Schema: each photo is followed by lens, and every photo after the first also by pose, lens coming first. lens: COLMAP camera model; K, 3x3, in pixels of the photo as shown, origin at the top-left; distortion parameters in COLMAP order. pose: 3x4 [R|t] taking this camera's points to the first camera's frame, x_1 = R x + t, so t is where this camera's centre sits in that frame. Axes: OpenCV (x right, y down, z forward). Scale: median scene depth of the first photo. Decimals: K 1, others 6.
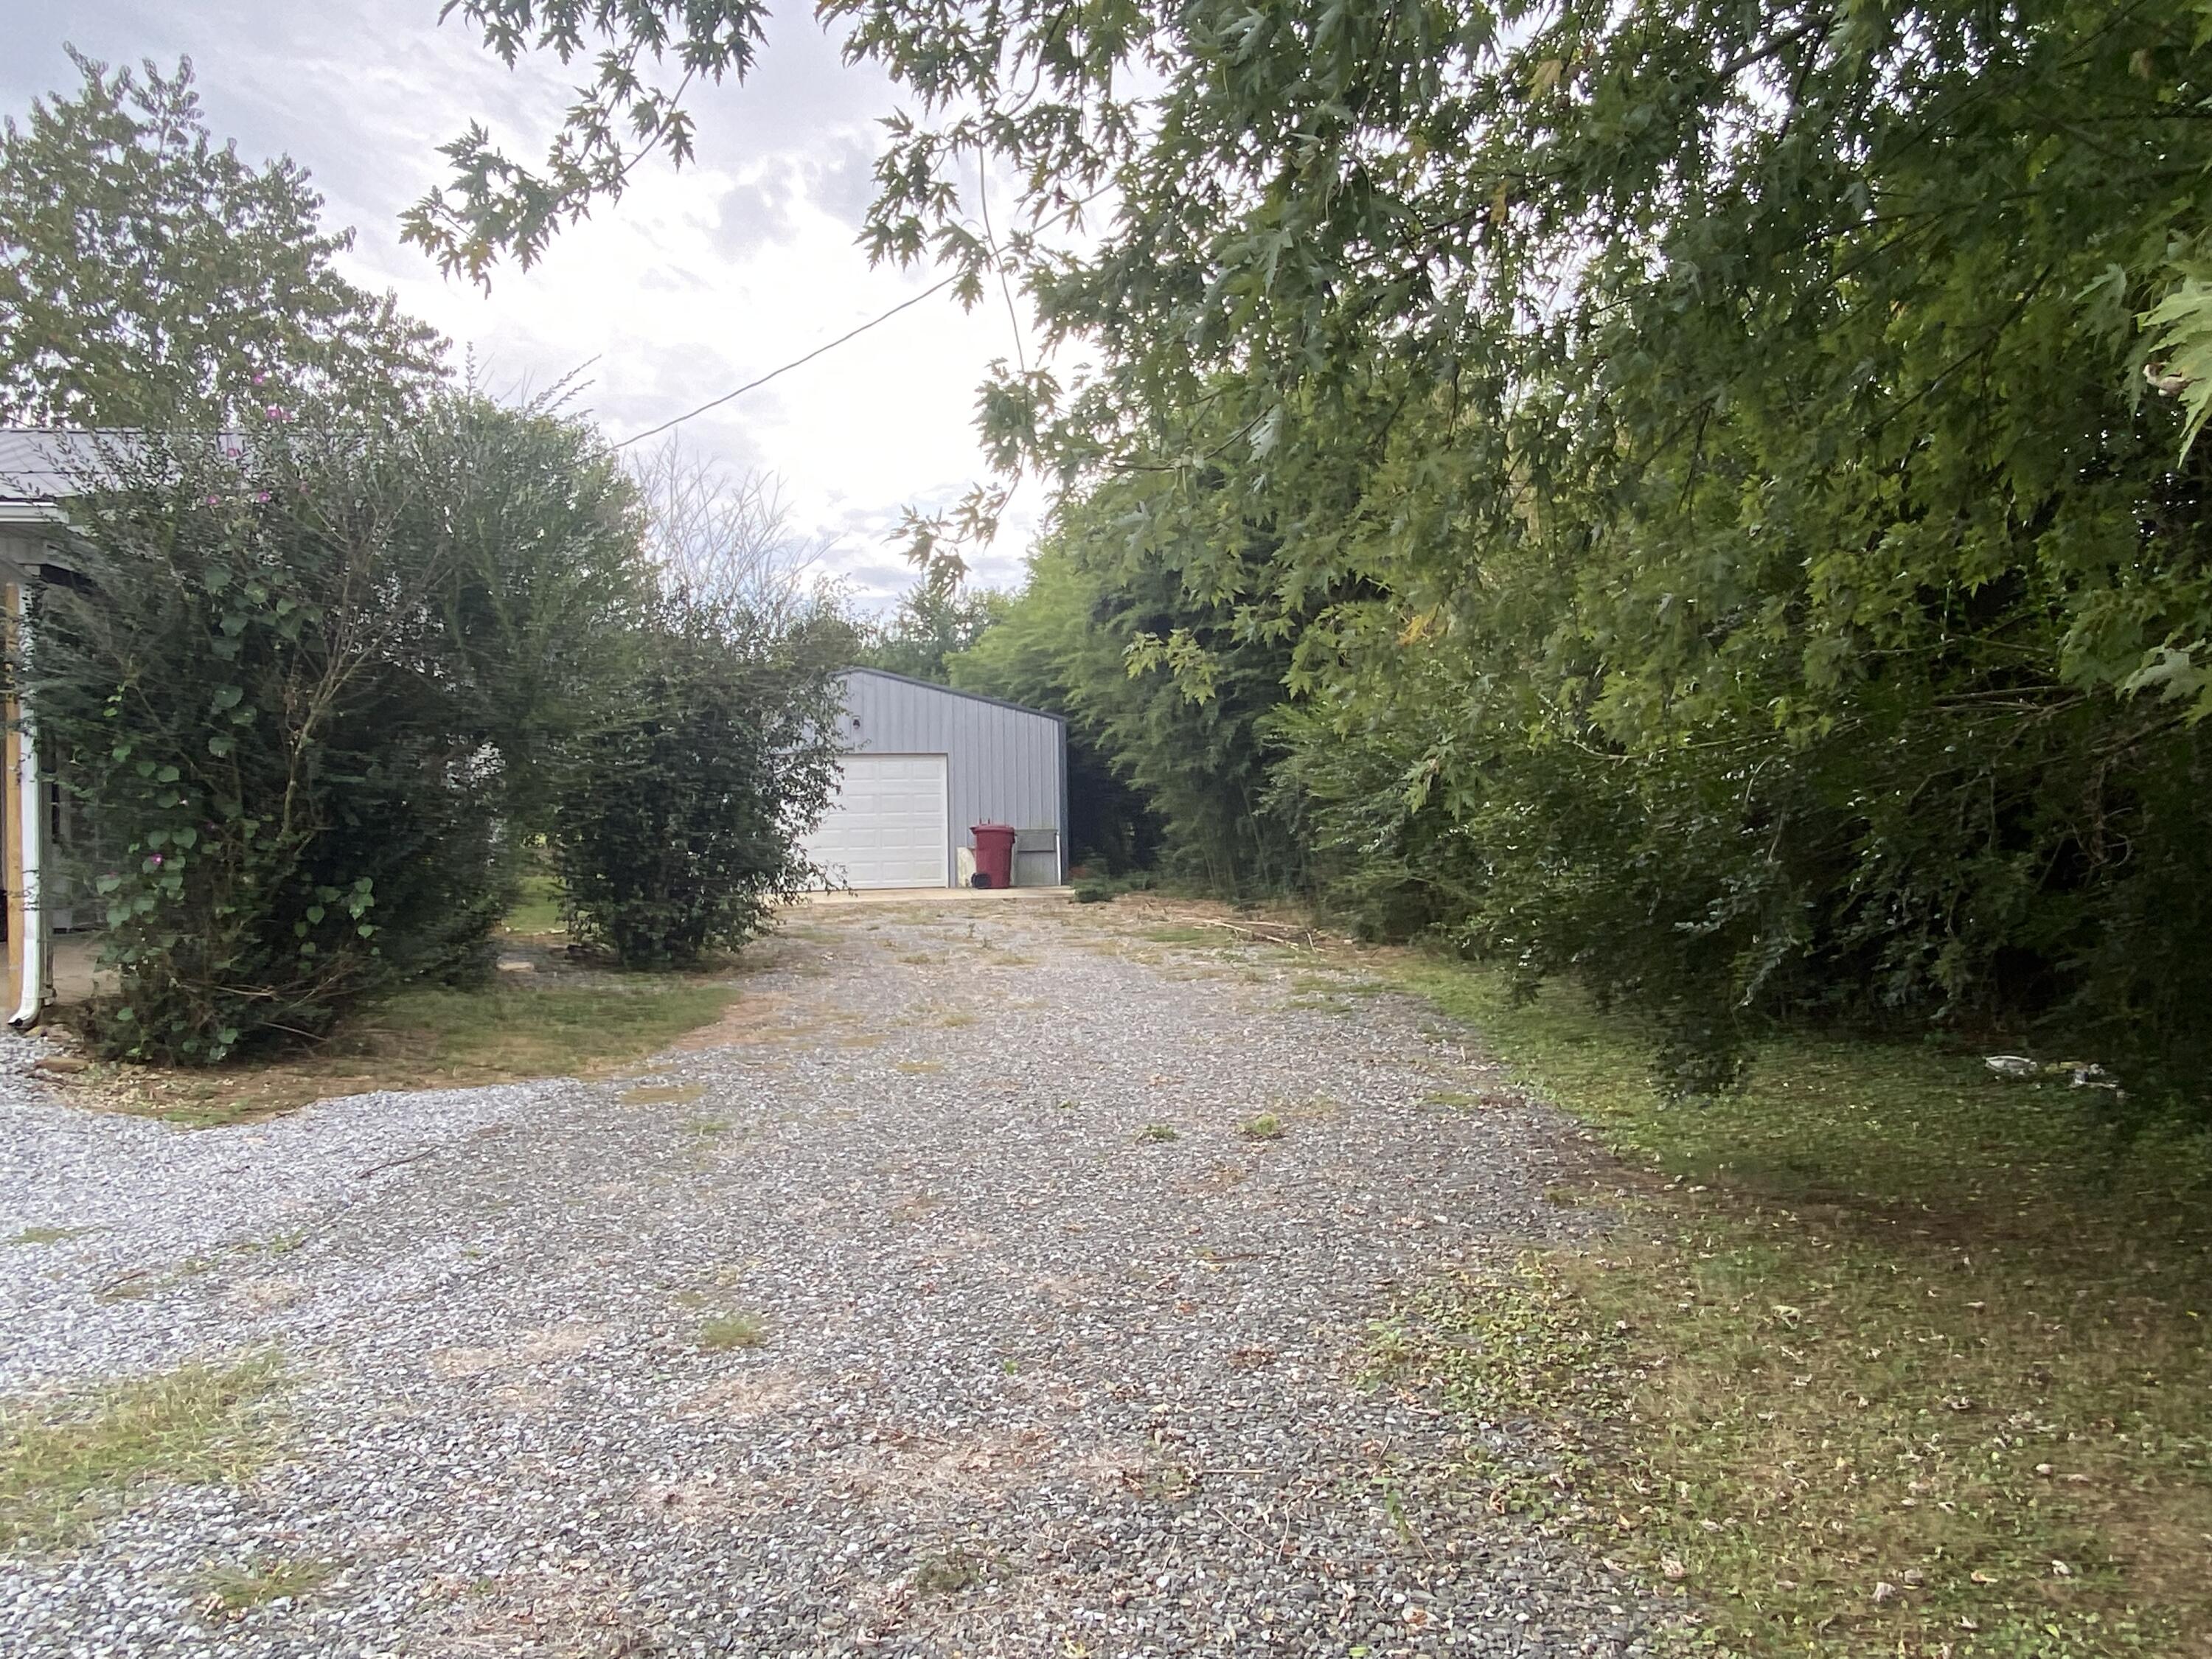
lens RADIAL K [[1427.3, 0, 1109.7], [0, 1427.3, 821.2], [0, 0, 1]] dist [0.051641, -0.076271]
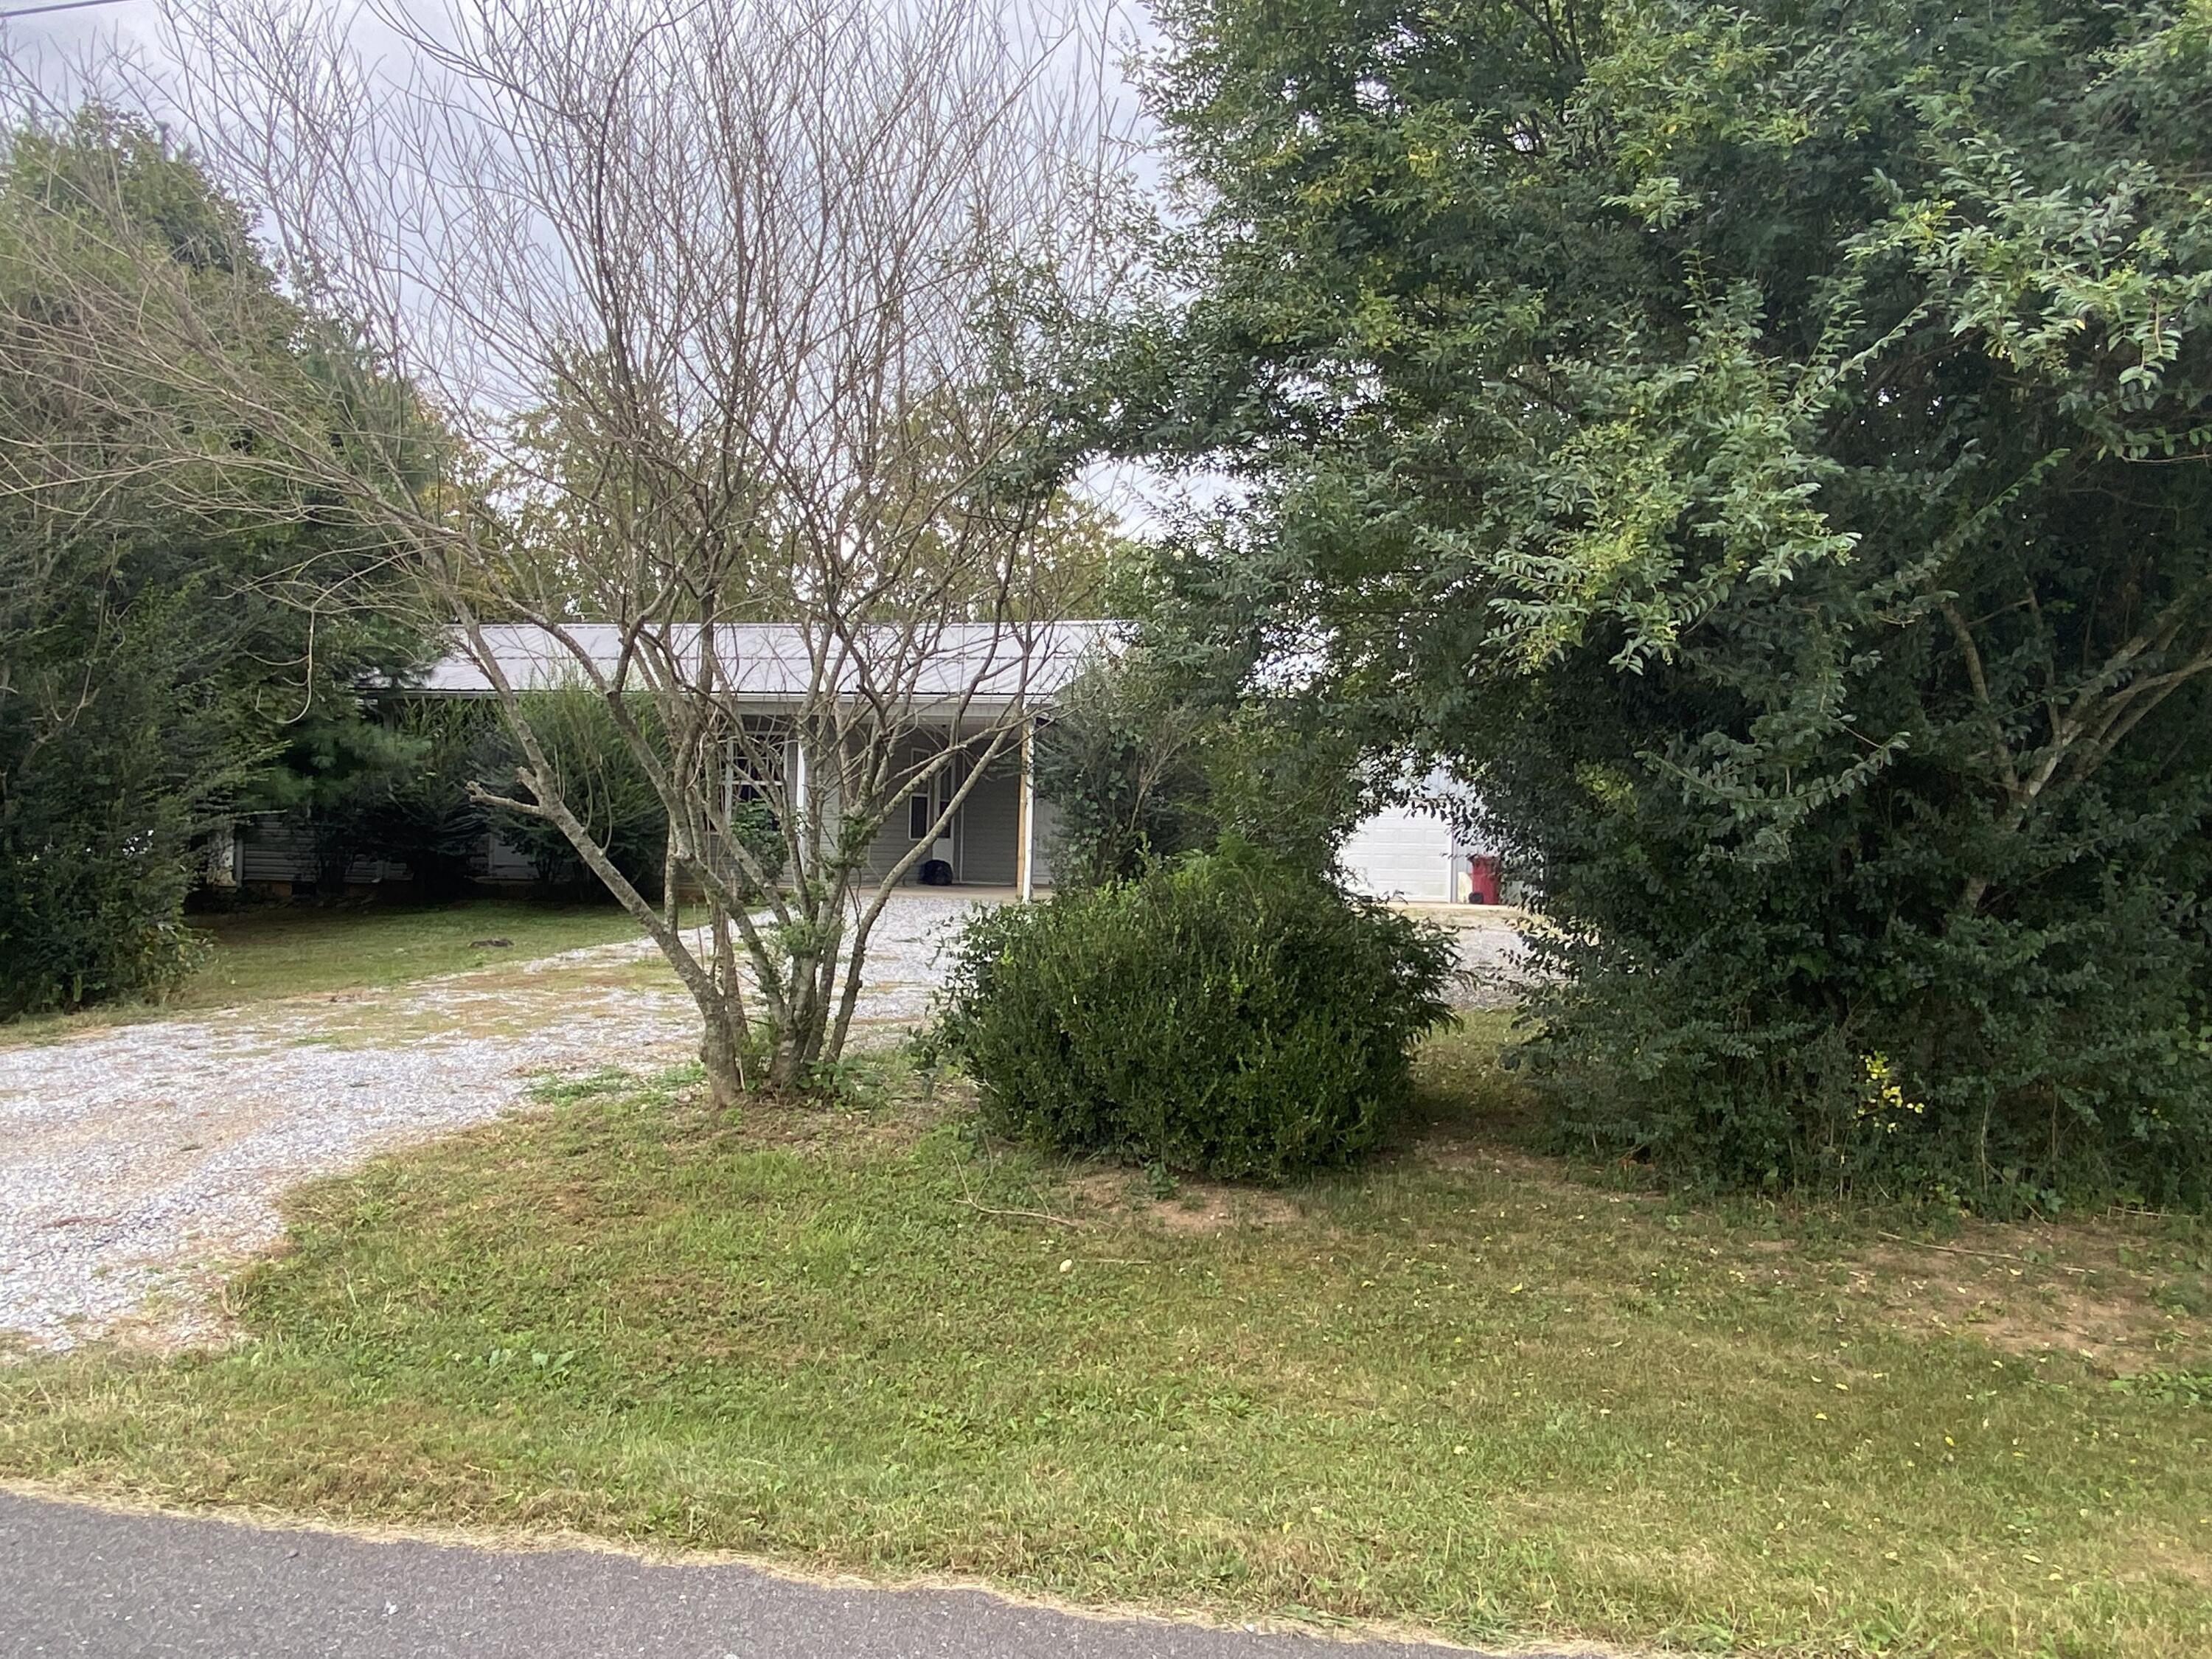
lens RADIAL K [[1564.0, 0, 1105.4], [0, 1564.0, 830.7], [0, 0, 1]] dist [-0.000240, -0.000153]
pose [[0.936909, 0.031867, -0.348118, 0.309150], [-0.038178, 0.999207, -0.011282, 0.040341], [0.347482, 0.023860, 0.937383, -1.531242]]
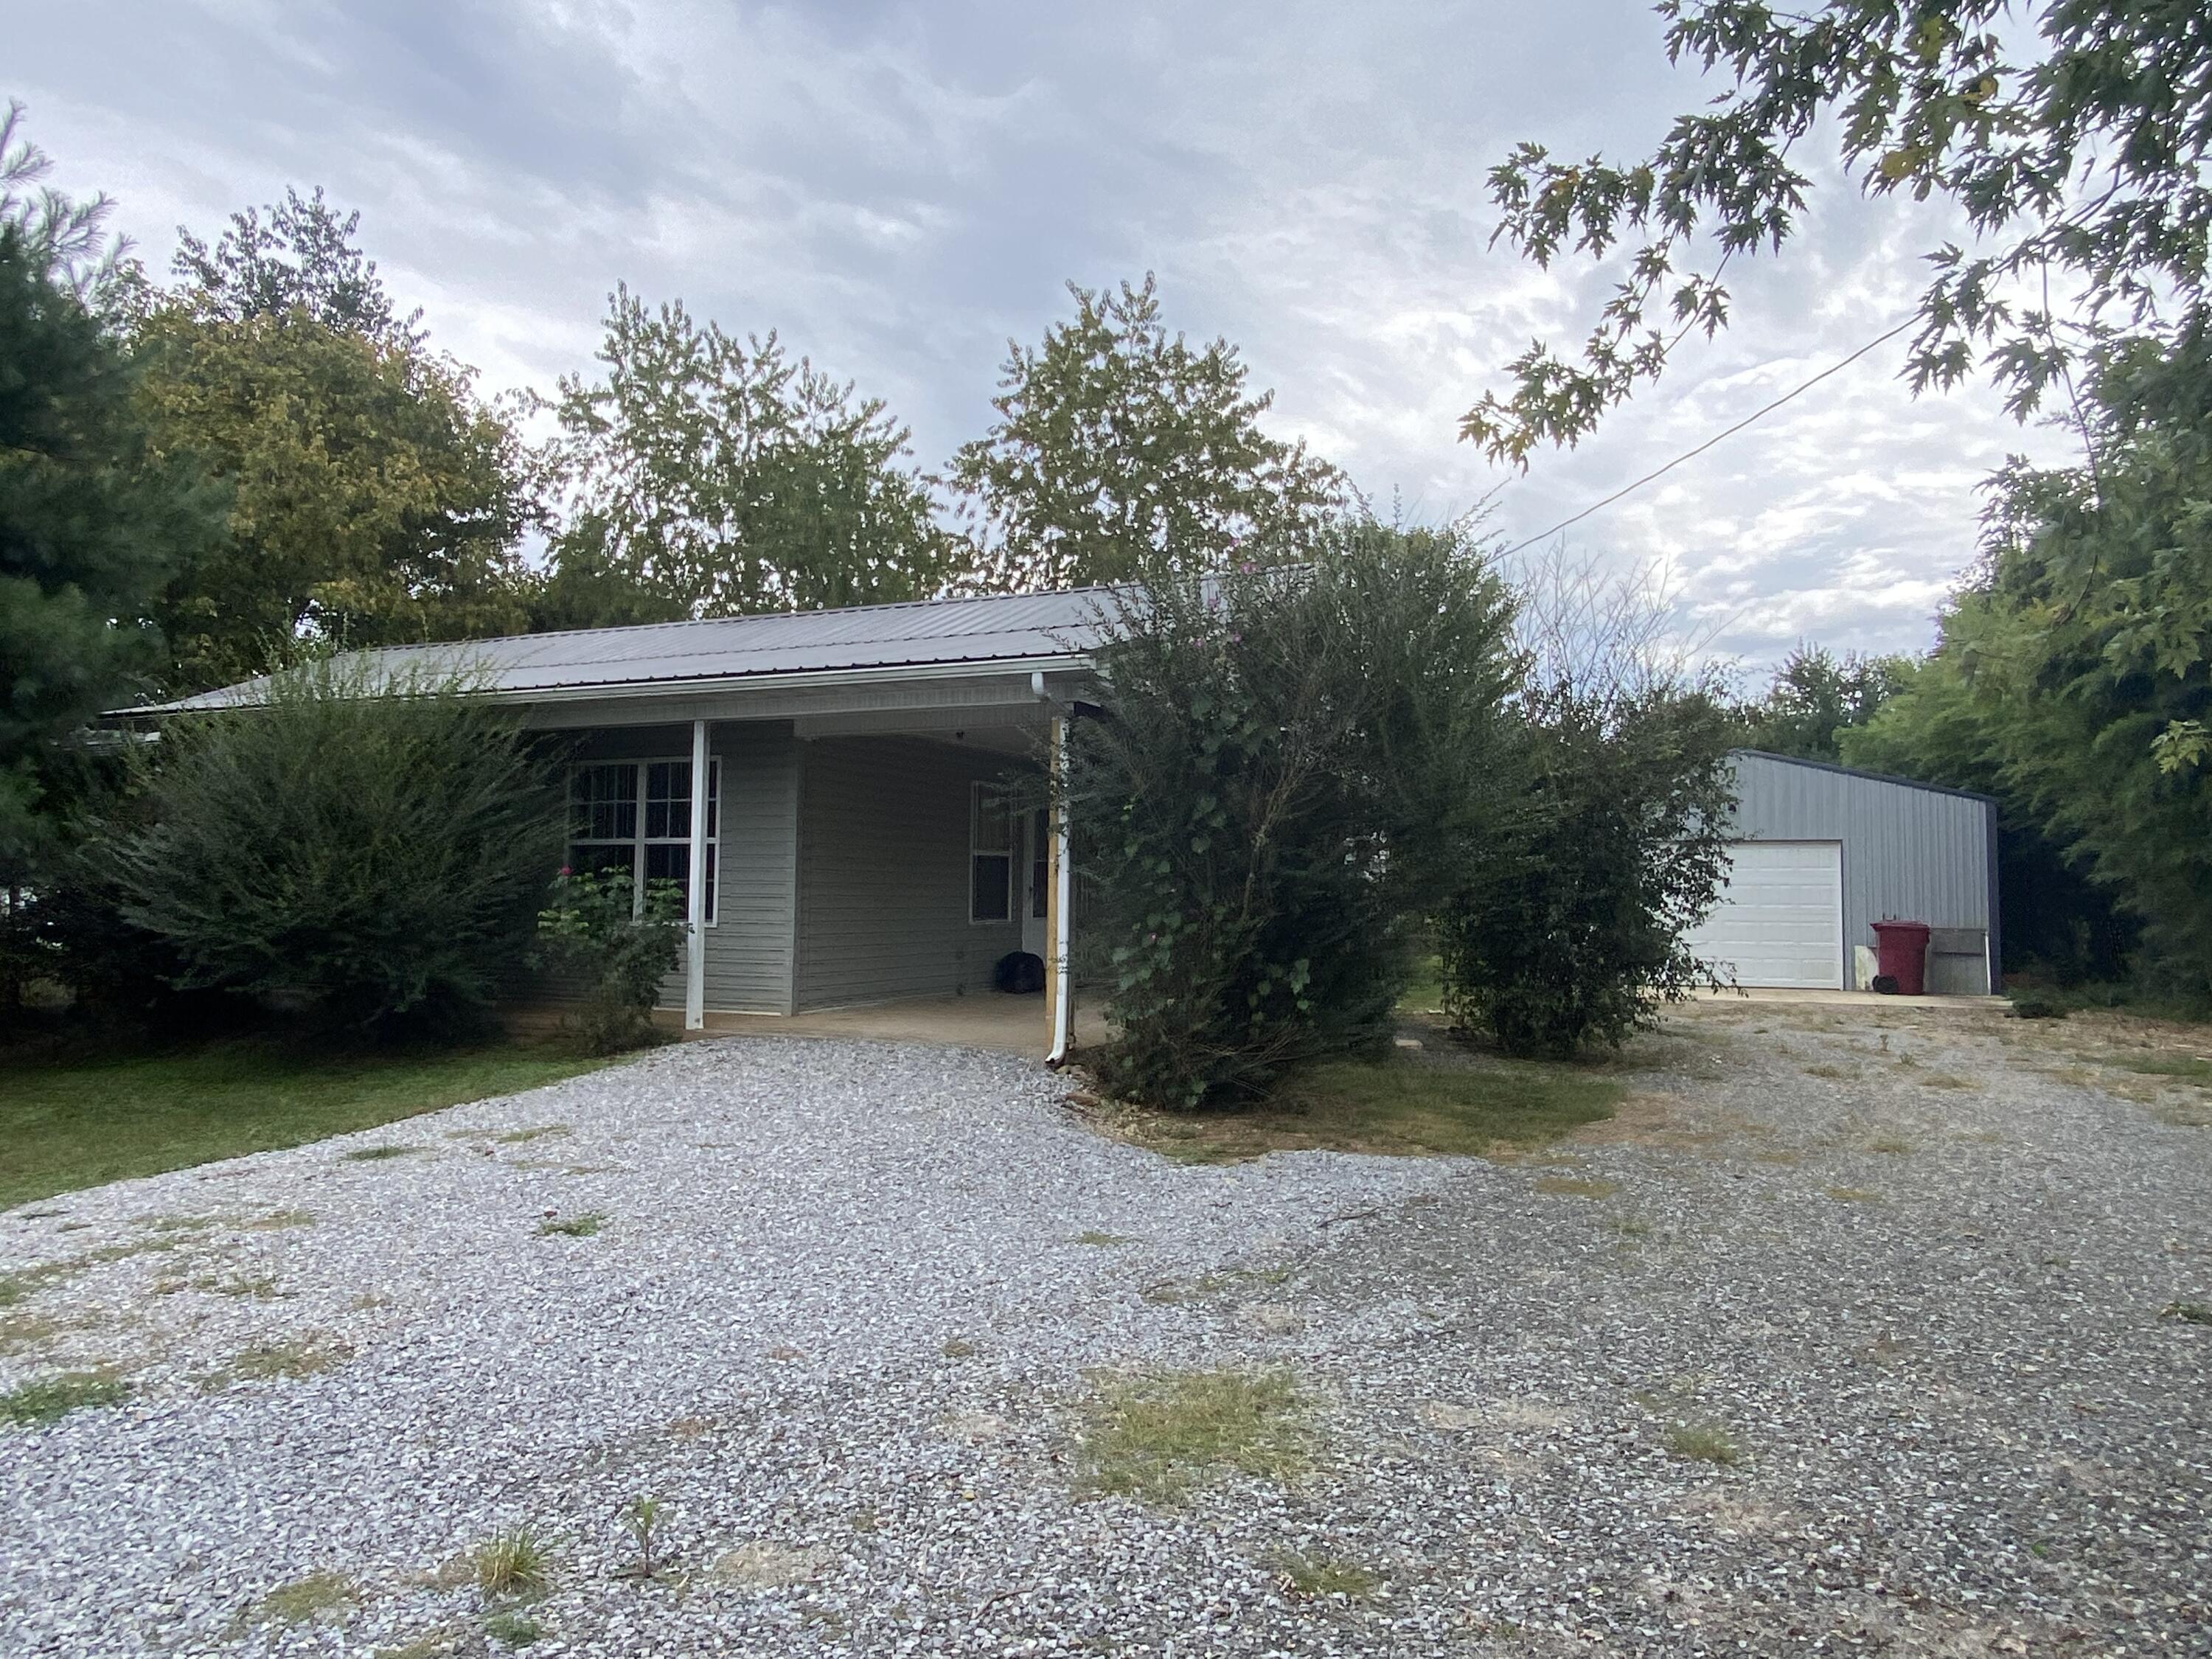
lens RADIAL K [[1427.3, 0, 1109.7], [0, 1427.3, 821.2], [0, 0, 1]] dist [0.051641, -0.076271]
pose [[0.839936, -0.008623, -0.542617, -0.032335], [-0.023014, 0.998408, -0.051491, -0.008325], [0.542197, 0.055737, 0.838401, -0.045725]]
